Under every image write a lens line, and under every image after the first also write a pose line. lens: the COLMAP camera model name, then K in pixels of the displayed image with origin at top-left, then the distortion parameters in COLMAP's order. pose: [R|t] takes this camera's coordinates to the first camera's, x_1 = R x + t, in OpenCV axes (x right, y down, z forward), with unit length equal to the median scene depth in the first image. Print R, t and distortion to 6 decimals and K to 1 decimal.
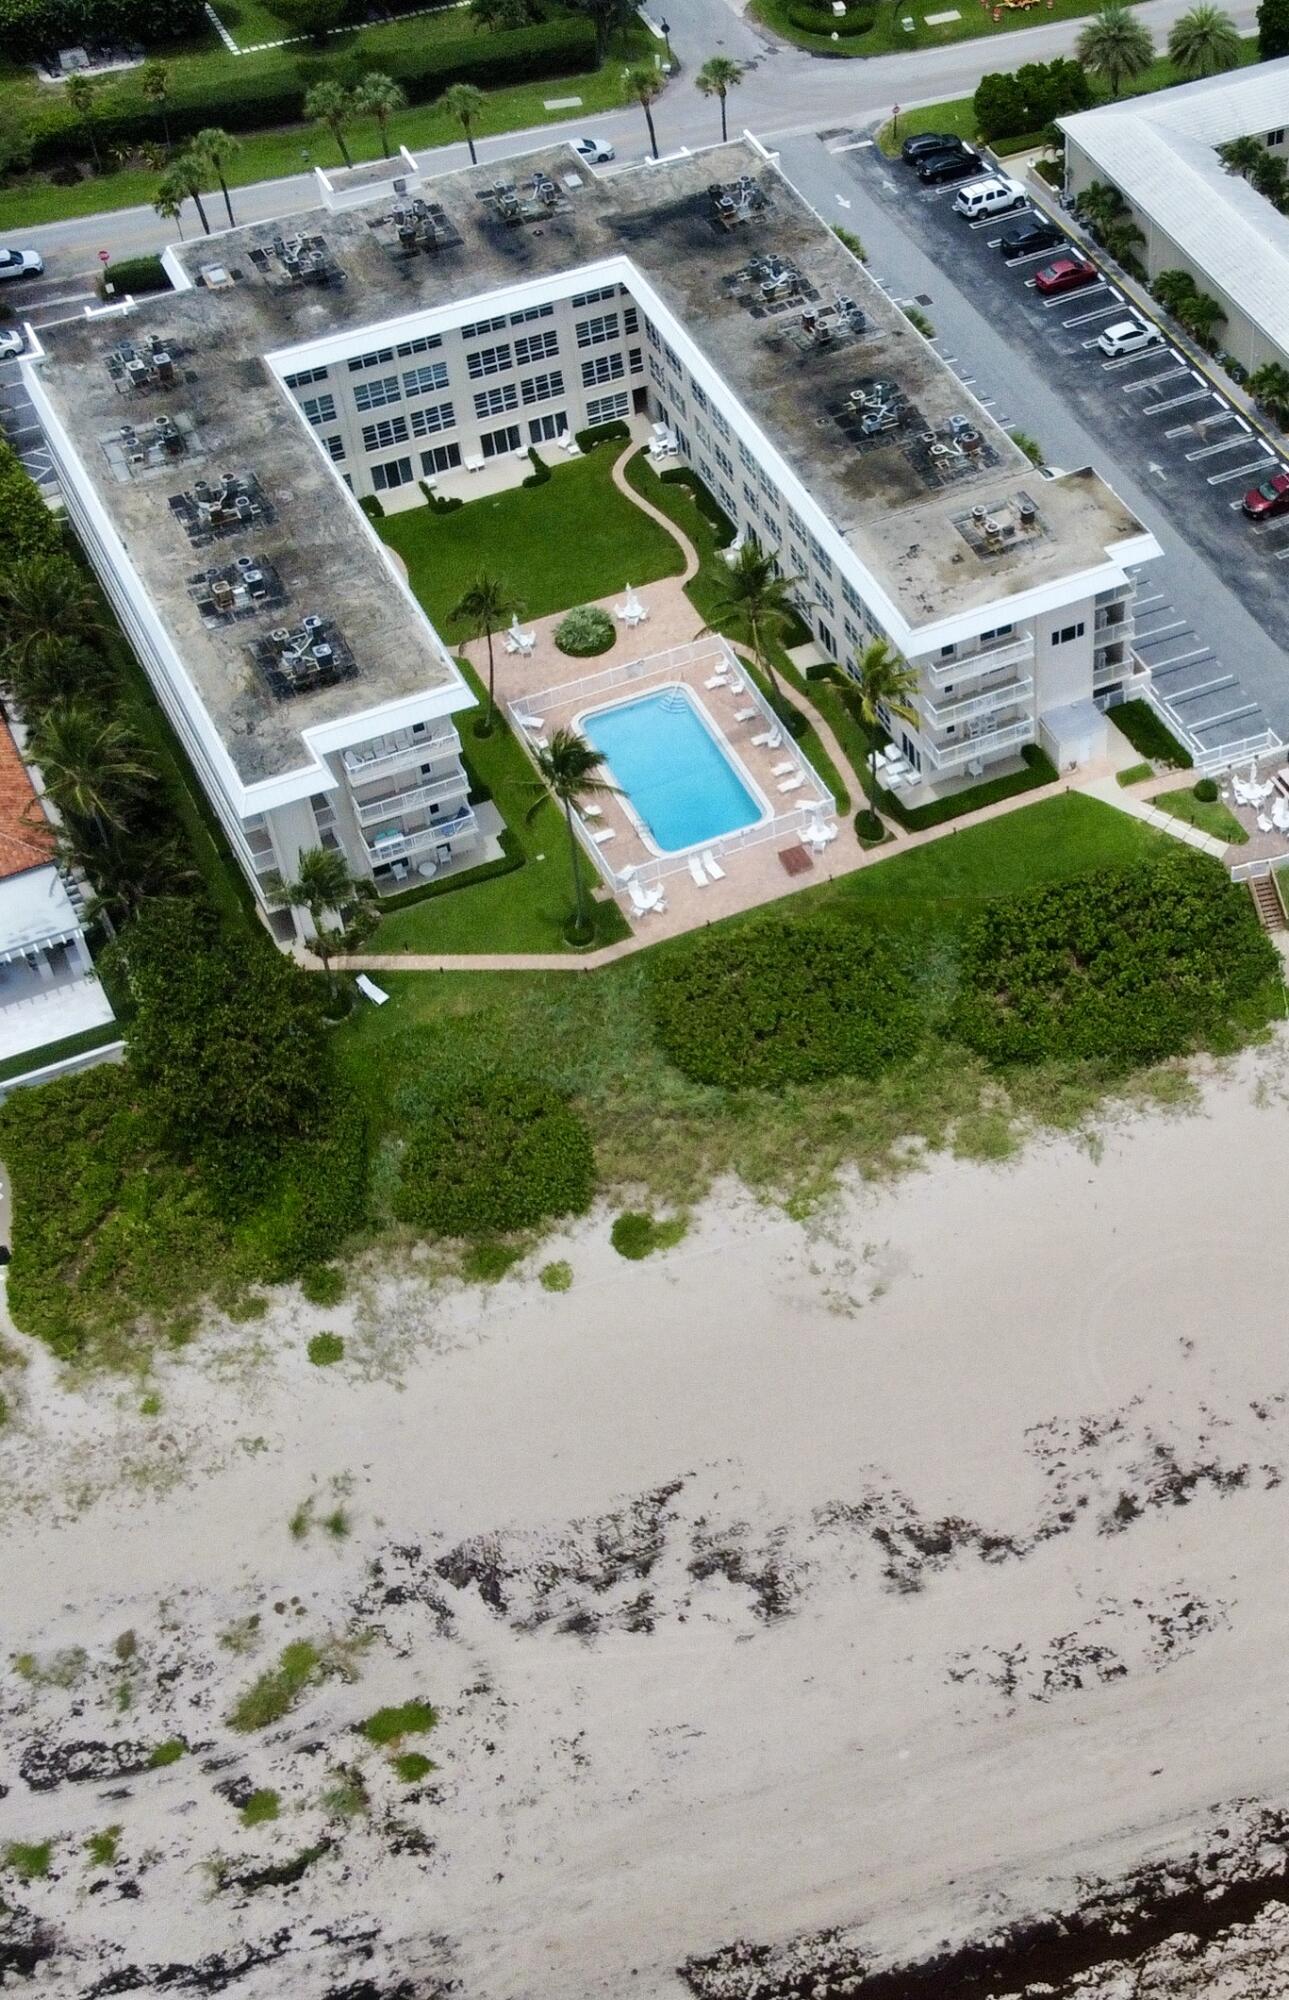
lens RADIAL K [[2850.4, 0, 1078.7], [0, 2850.4, 1004.4], [0, 0, 1]] dist [0.006731, -0.036353]
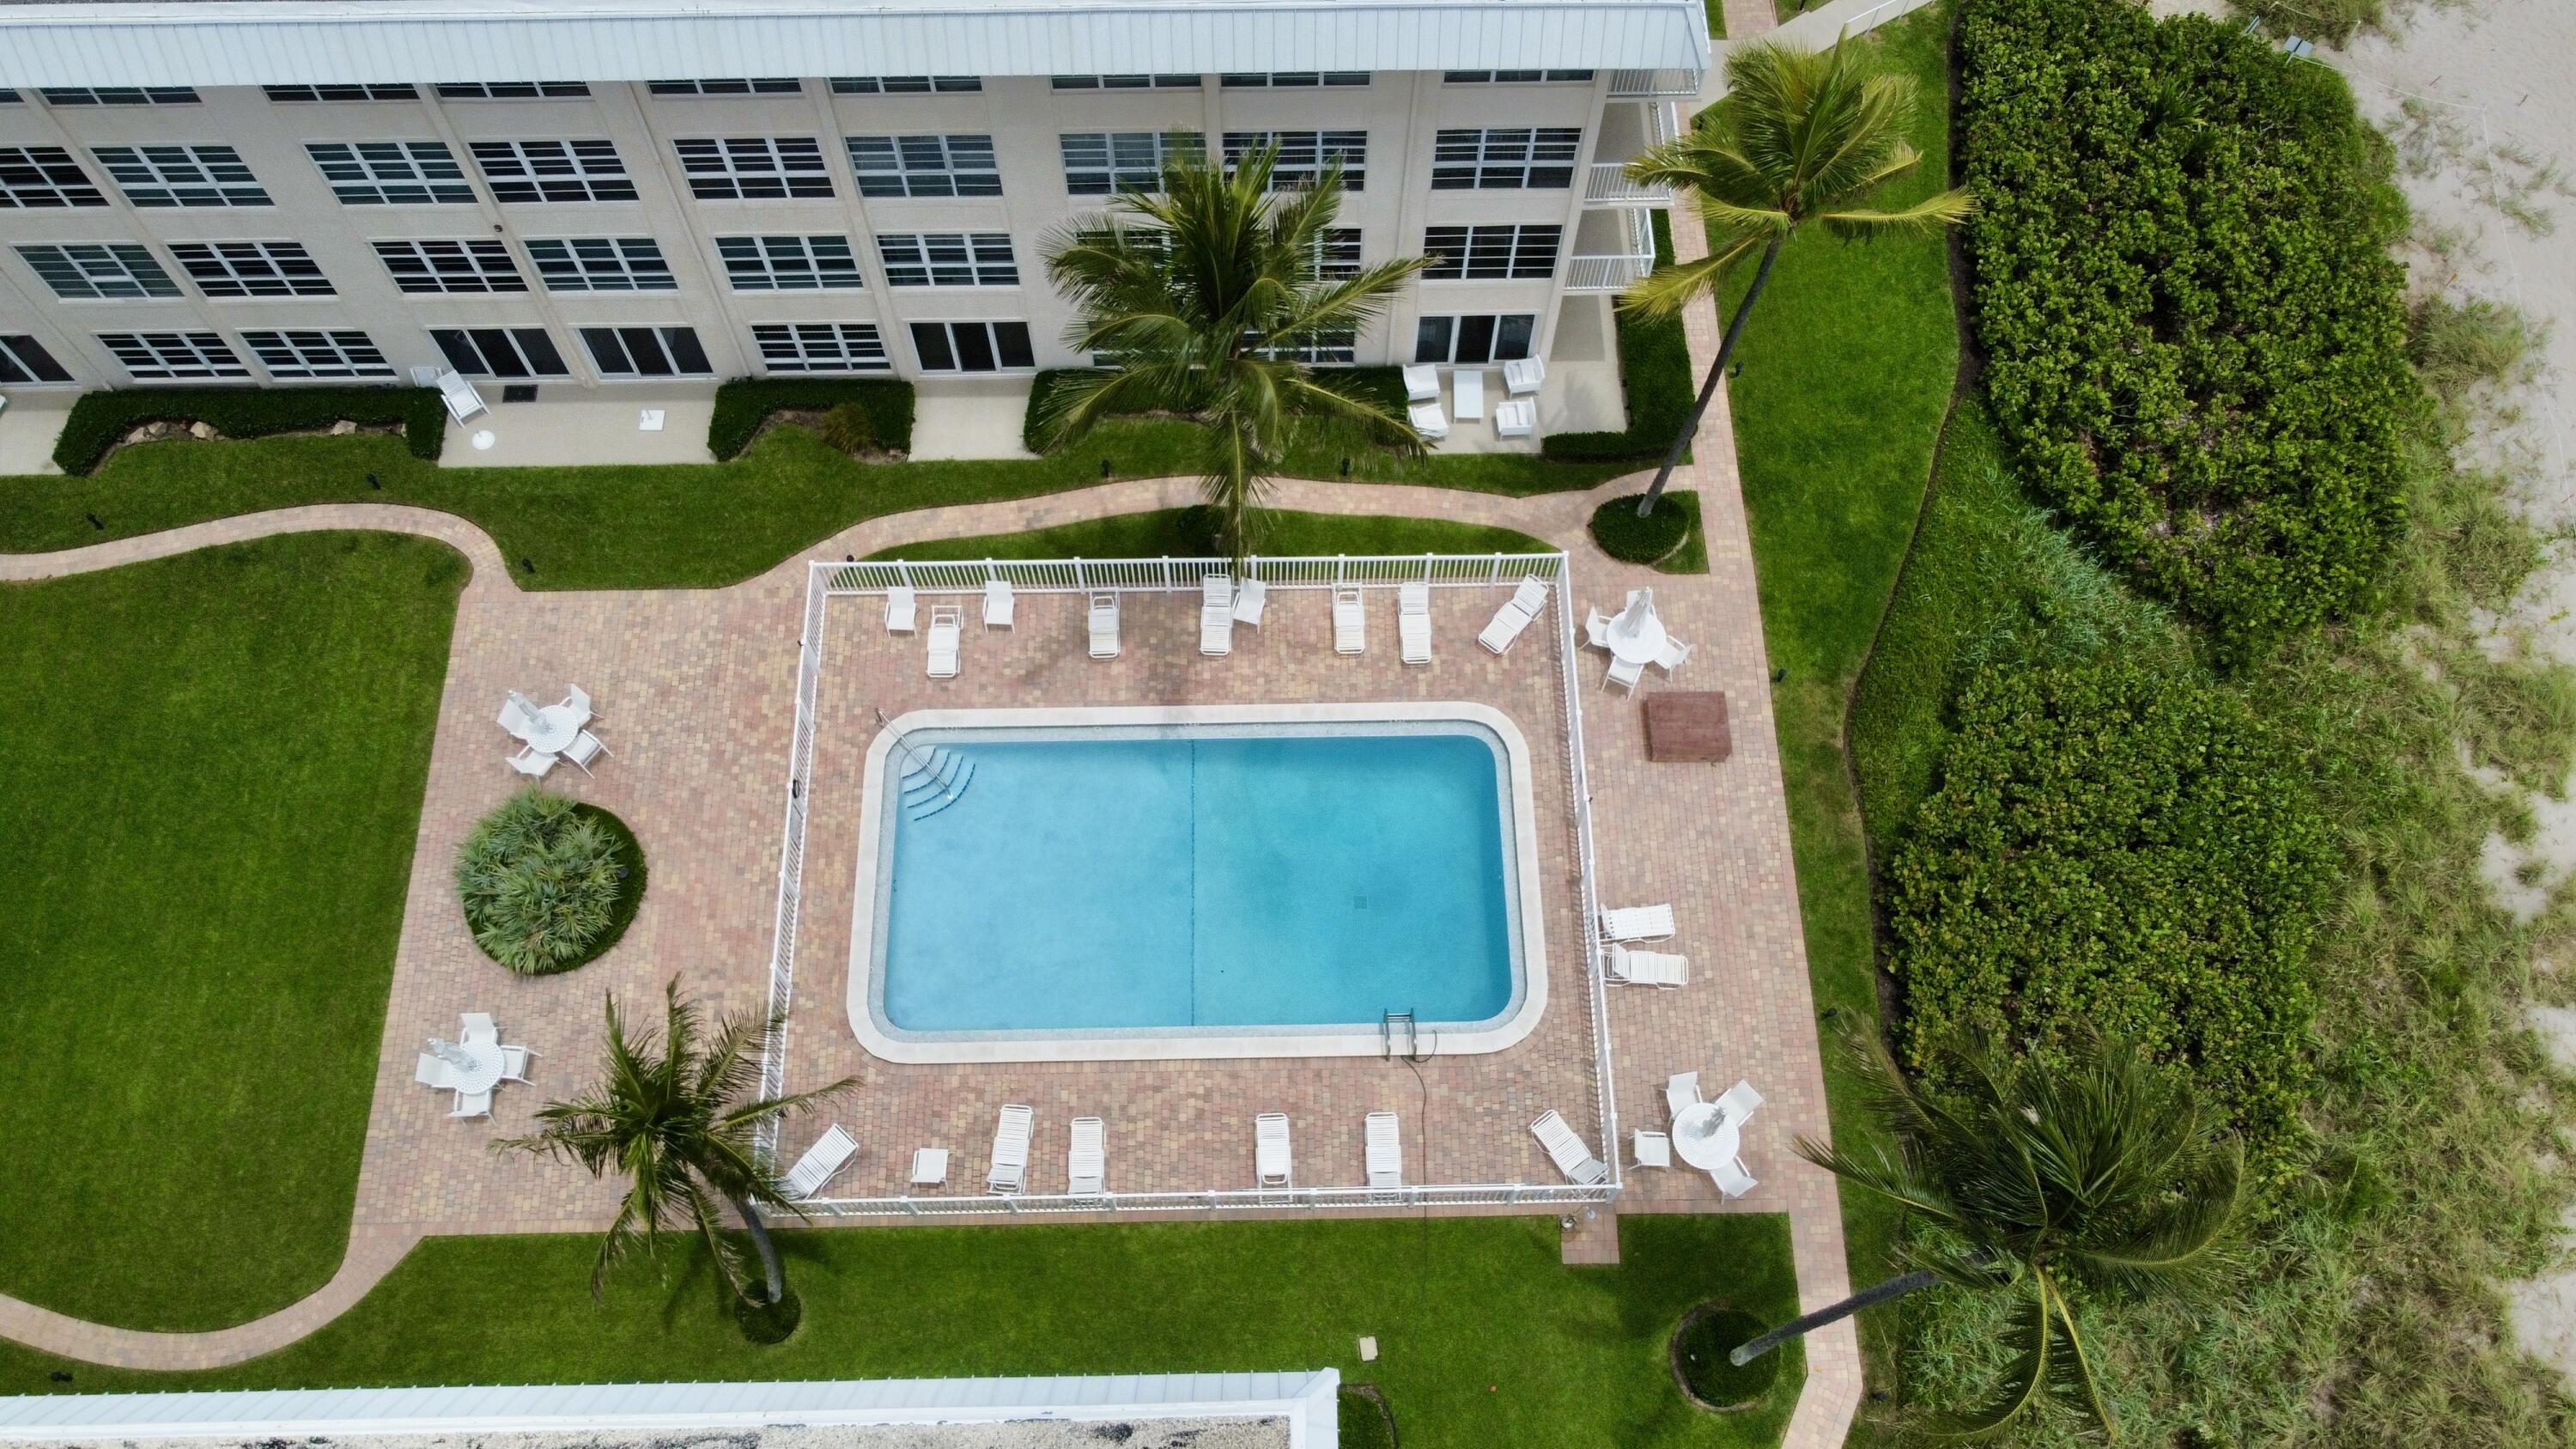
lens RADIAL K [[1953.8, 0, 1272.1], [0, 1953.8, 714.6], [0, 0, 1]] dist [0.000470, -0.002112]
pose [[0.463227, -0.812490, 0.353950, -0.219192], [0.660474, 0.582796, 0.473417, -0.214224], [-0.590927, 0.014475, 0.806595, 0.840152]]
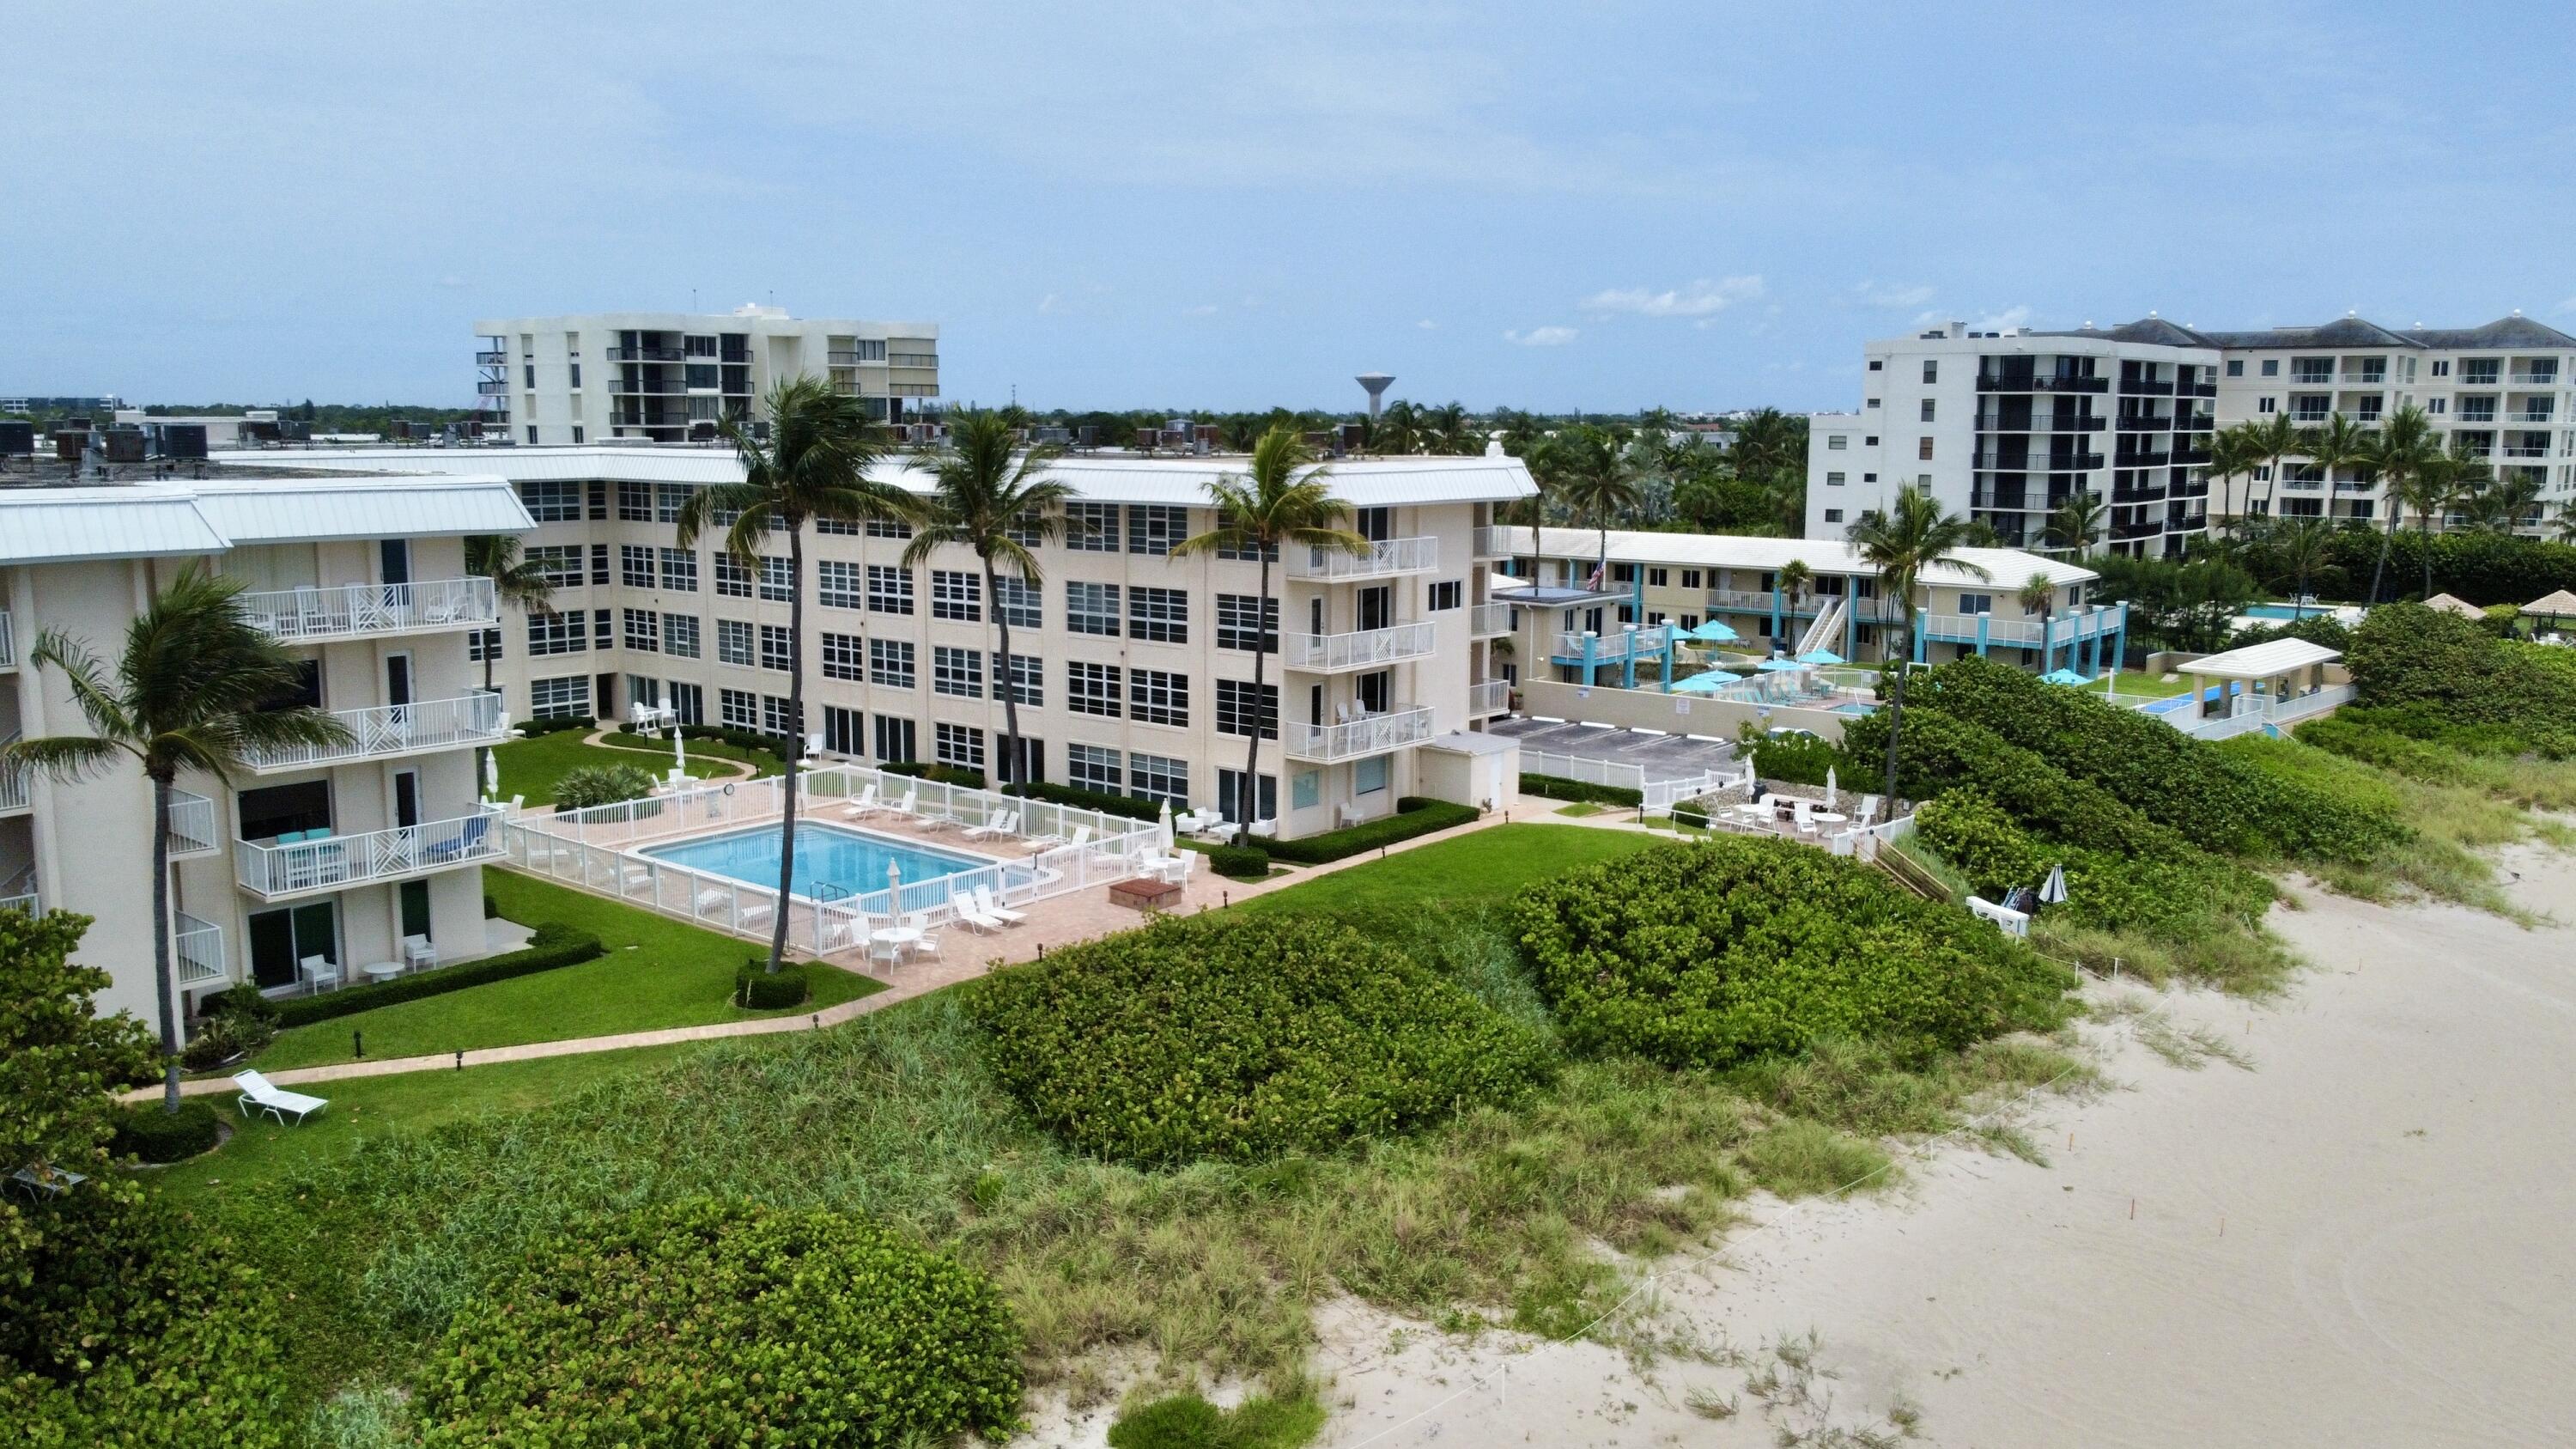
lens RADIAL K [[1953.8, 0, 1272.1], [0, 1953.8, 714.6], [0, 0, 1]] dist [0.000470, -0.002112]
pose [[0.930236, -0.066167, 0.360948, -0.209417], [0.277306, 0.770959, -0.573345, 0.139866], [-0.240339, 0.633439, 0.735522, 0.722344]]
